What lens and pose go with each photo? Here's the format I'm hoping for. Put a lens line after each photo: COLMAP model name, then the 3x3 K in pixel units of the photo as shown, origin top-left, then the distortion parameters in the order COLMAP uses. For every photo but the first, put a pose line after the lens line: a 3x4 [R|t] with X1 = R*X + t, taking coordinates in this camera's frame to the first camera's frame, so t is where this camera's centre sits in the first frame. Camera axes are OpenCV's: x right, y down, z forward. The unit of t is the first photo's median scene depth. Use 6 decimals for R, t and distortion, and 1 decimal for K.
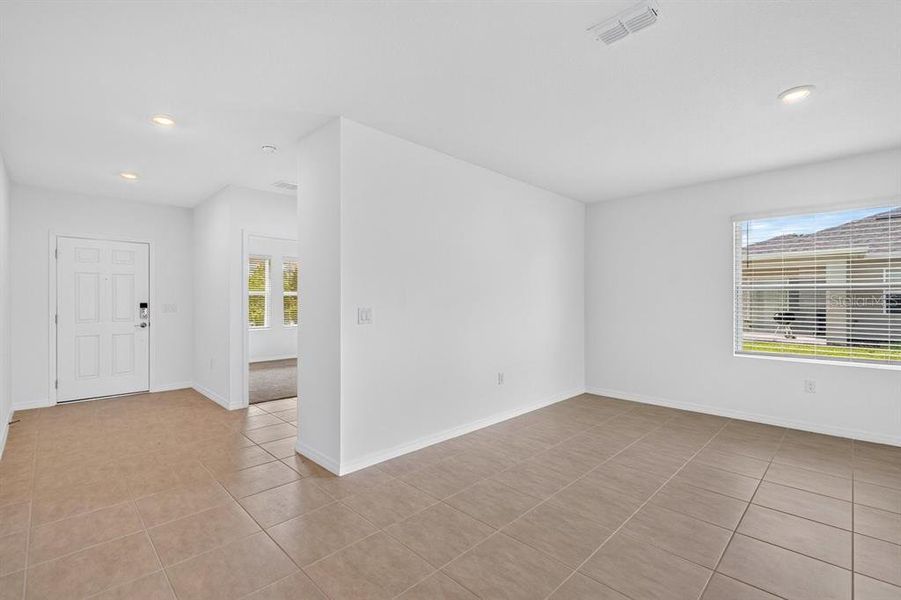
lens RADIAL K [[404.9, 0, 447.6], [0, 404.9, 299.5], [0, 0, 1]] dist [-0.003130, -0.000117]
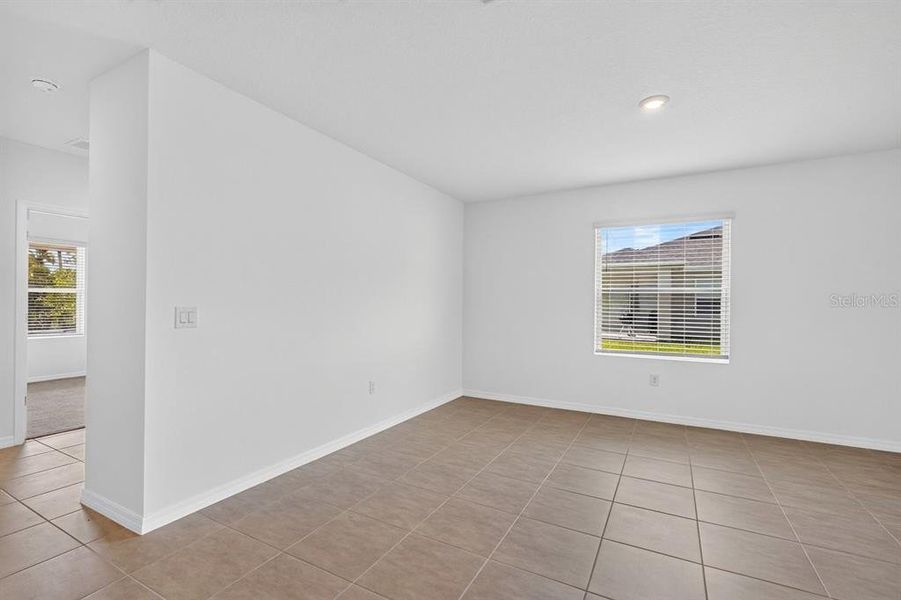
lens RADIAL K [[404.9, 0, 452.9], [0, 404.9, 305.0], [0, 0, 1]] dist [-0.003130, -0.000117]
pose [[0.957133, 0.005504, 0.289597, 0.056326], [-0.007910, 0.999943, 0.007137, 0.006792], [-0.289541, -0.009122, 0.957122, 0.122408]]
